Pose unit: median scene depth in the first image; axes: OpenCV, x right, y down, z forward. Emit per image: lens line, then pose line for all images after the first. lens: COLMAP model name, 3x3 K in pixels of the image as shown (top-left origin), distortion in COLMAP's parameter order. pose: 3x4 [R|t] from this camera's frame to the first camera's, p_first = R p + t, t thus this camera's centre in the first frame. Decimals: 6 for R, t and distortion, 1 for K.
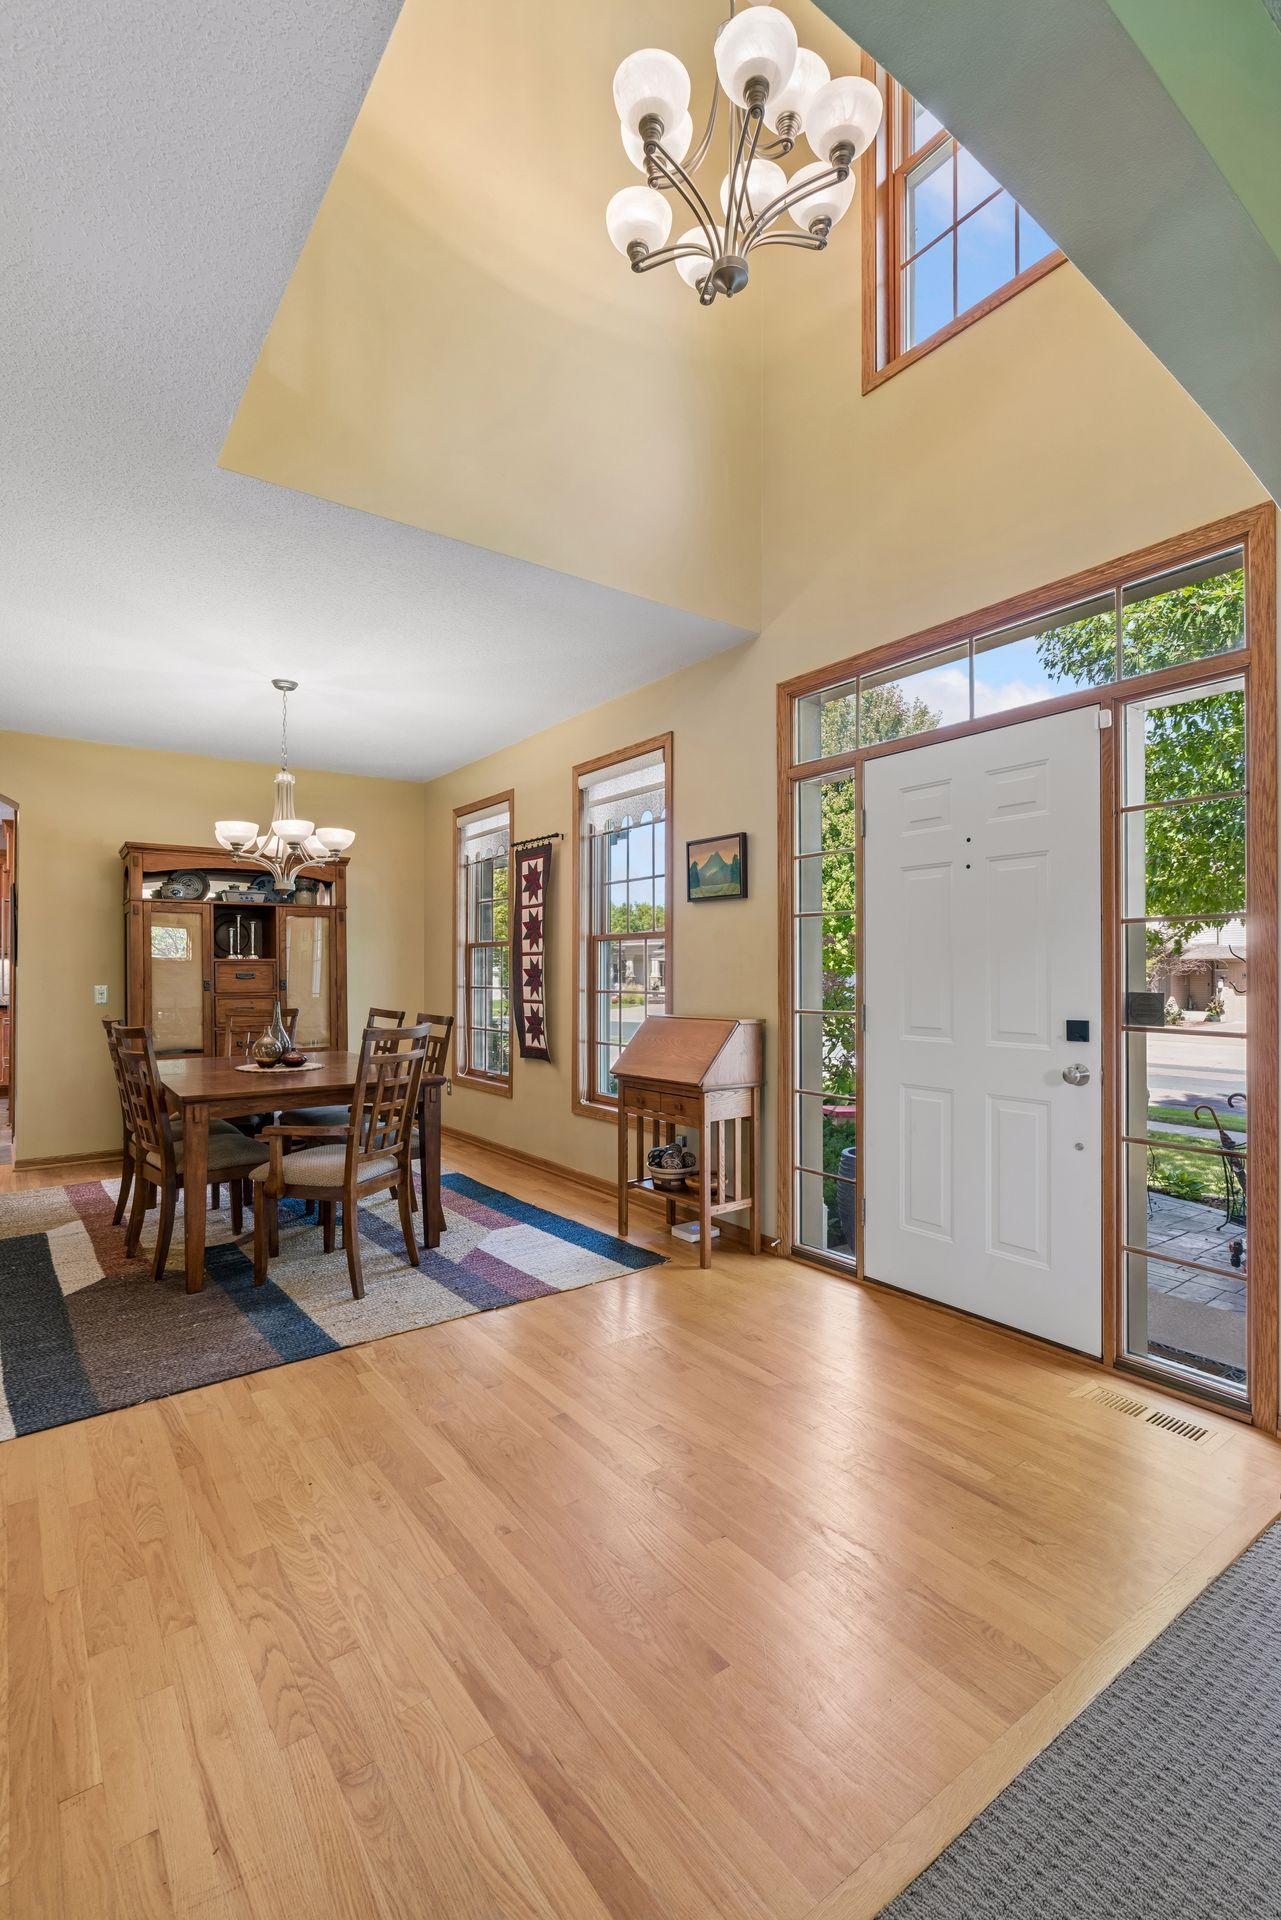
lens RADIAL K [[874.2, 0, 627.1], [0, 874.2, 961.3], [0, 0, 1]] dist [-0.005376, -0.000393]
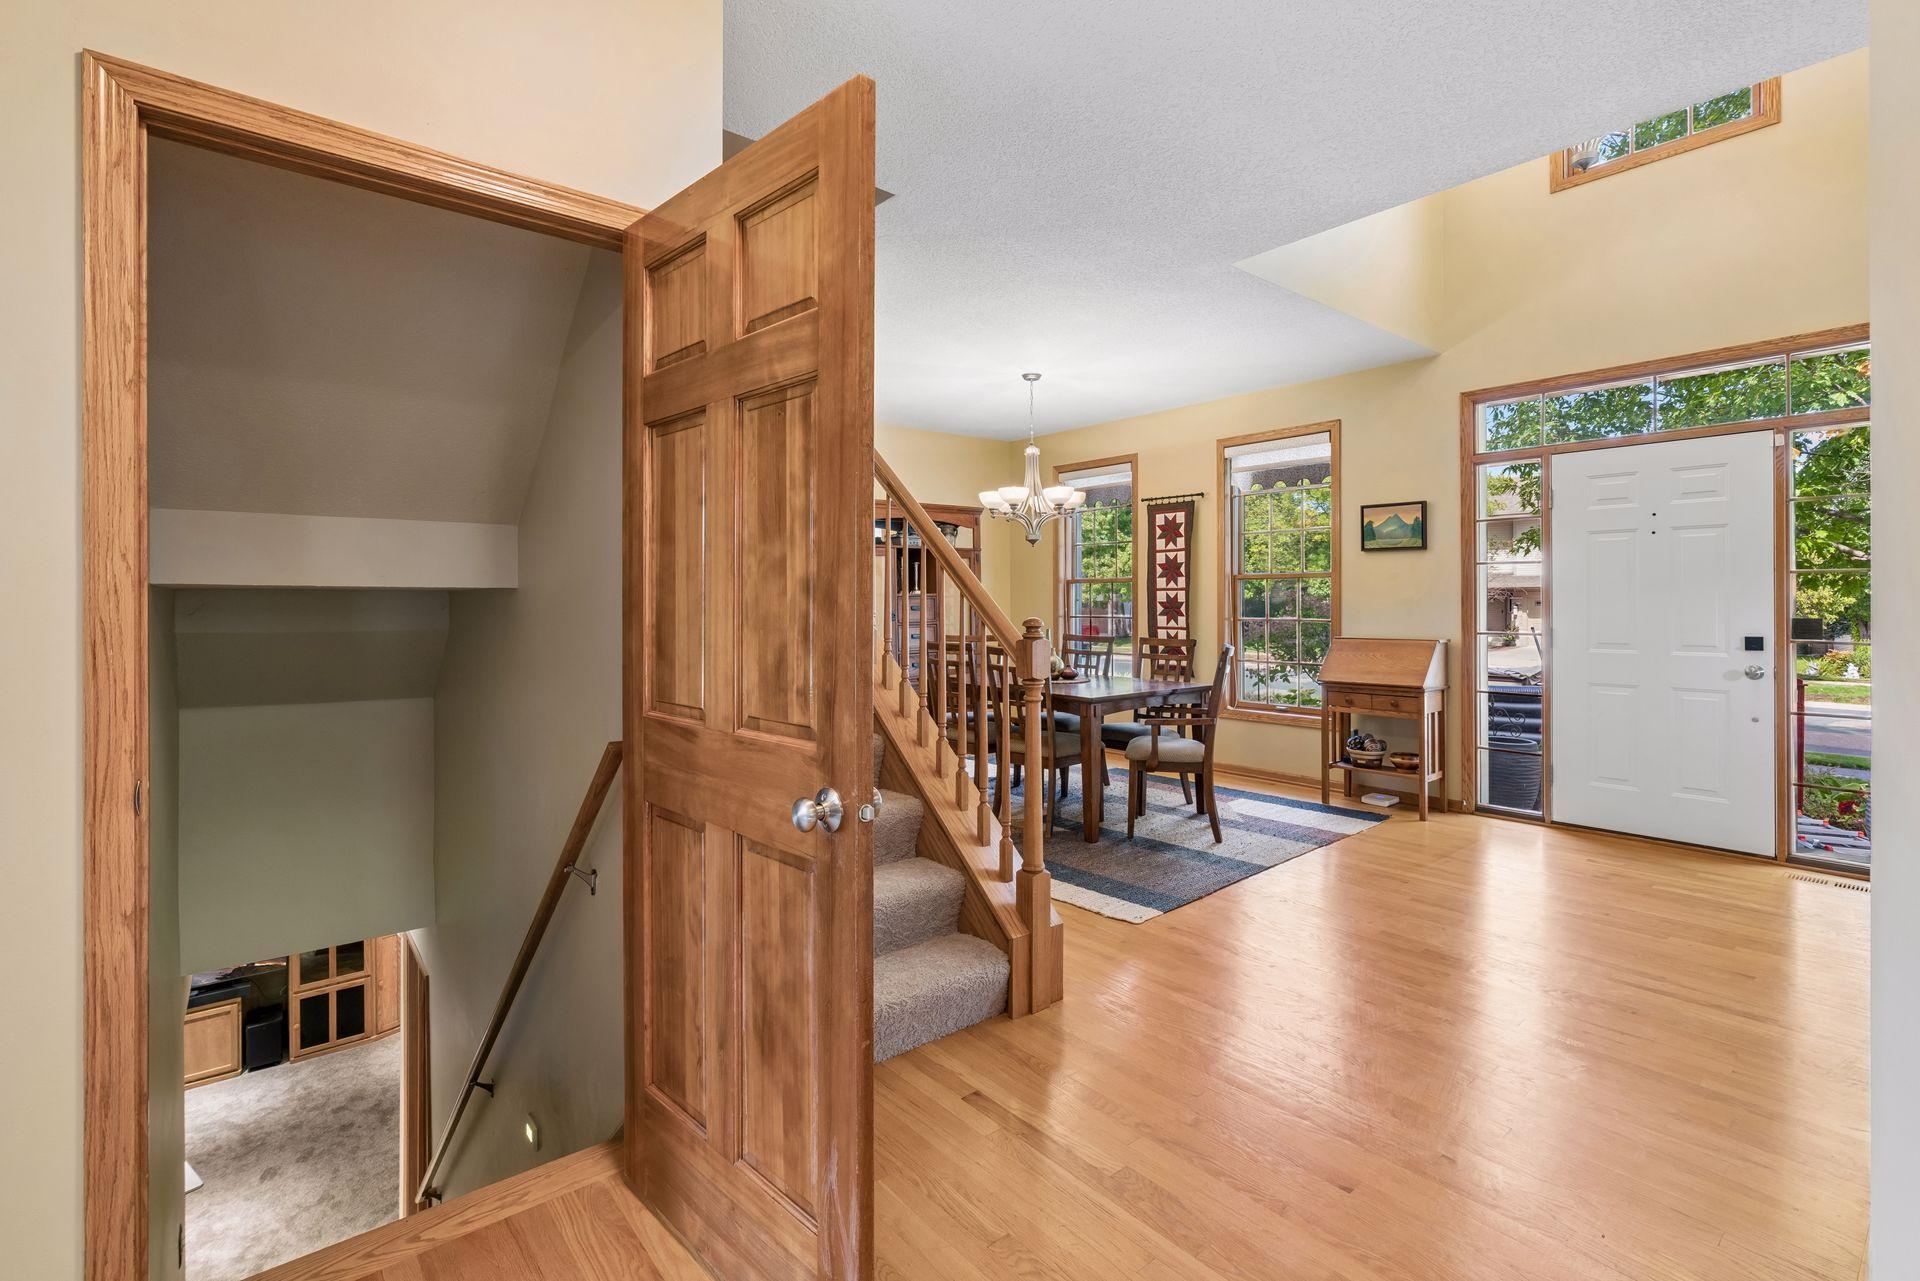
lens RADIAL K [[881.0, 0, 960.9], [0, 881.0, 591.3], [0, 0, 1]] dist [-0.001314, -0.000082]
pose [[0.997354, -0.002432, 0.072661, -0.684799], [0.002286, 0.999995, 0.002088, -0.012629], [-0.072665, -0.001917, 0.997355, -0.301696]]
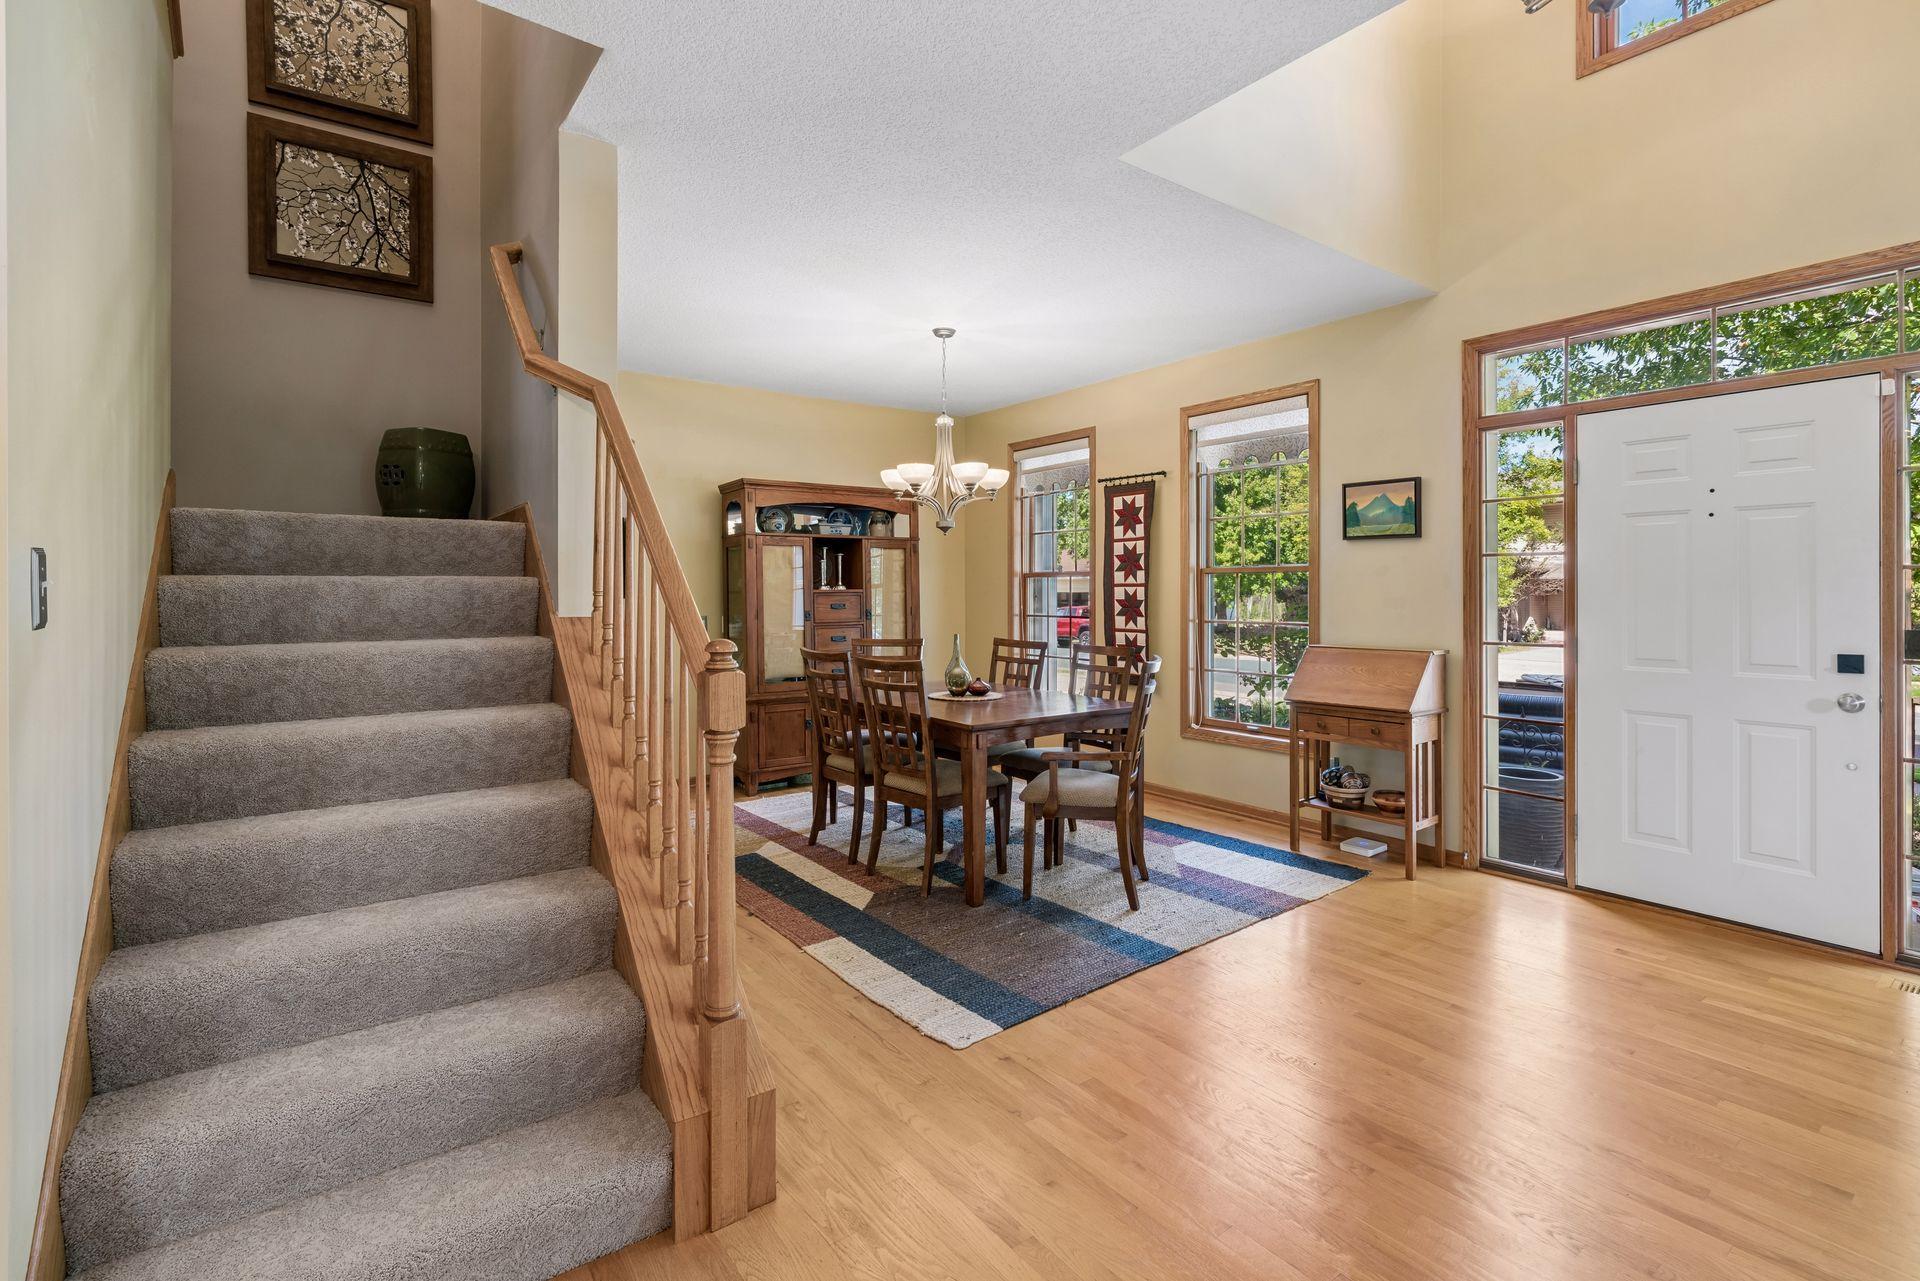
lens RADIAL K [[886.0, 0, 962.8], [0, 886.0, 583.2], [0, 0, 1]] dist [-0.000606, 0.000966]
pose [[0.999781, -0.001097, 0.020902, -0.457933], [0.001026, 0.999994, 0.003435, -0.020592], [-0.020905, -0.003413, 0.999776, -0.082576]]
